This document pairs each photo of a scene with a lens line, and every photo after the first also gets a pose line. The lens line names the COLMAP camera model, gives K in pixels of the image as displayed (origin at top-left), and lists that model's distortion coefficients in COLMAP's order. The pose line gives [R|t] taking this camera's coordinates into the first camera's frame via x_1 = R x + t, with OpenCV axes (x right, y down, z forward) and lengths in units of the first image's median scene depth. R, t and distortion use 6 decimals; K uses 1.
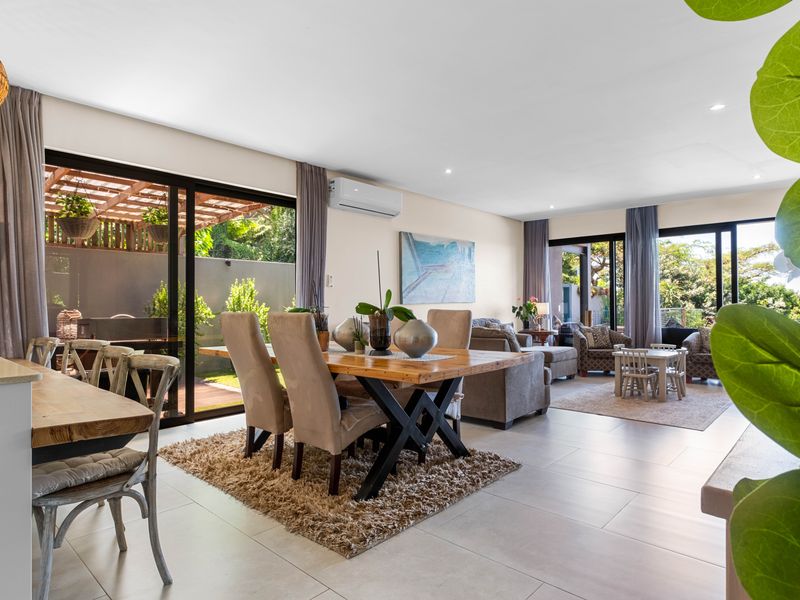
lens RADIAL K [[472.7, 0, 400.0], [0, 472.7, 300.0], [0, 0, 1]] dist [-0.000359, -0.000157]
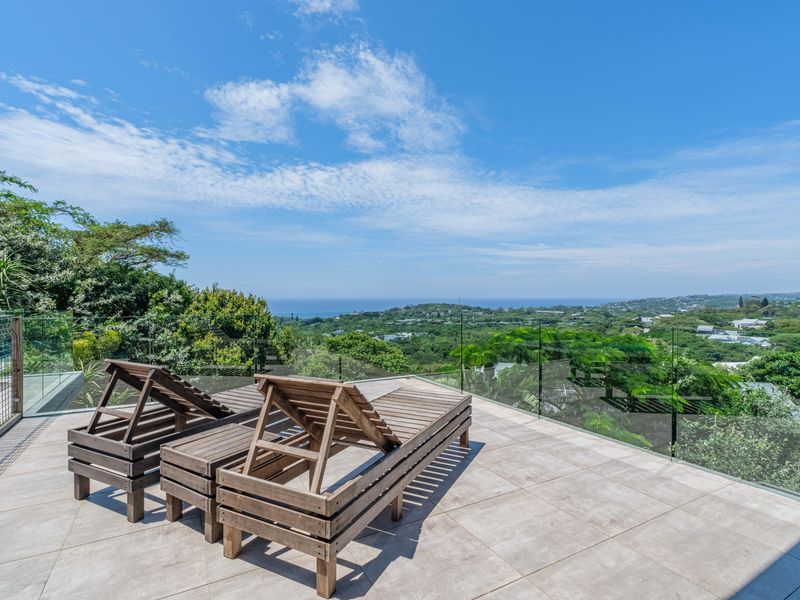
lens RADIAL K [[409.3, 0, 397.4], [0, 409.3, 303.5], [0, 0, 1]] dist [-0.001506, 0.000664]
pose [[0.316277, -0.015462, 0.948541, 0.727713], [-0.010873, 0.999742, 0.019922, 0.001555], [-0.948604, -0.016614, 0.316028, 1.154436]]
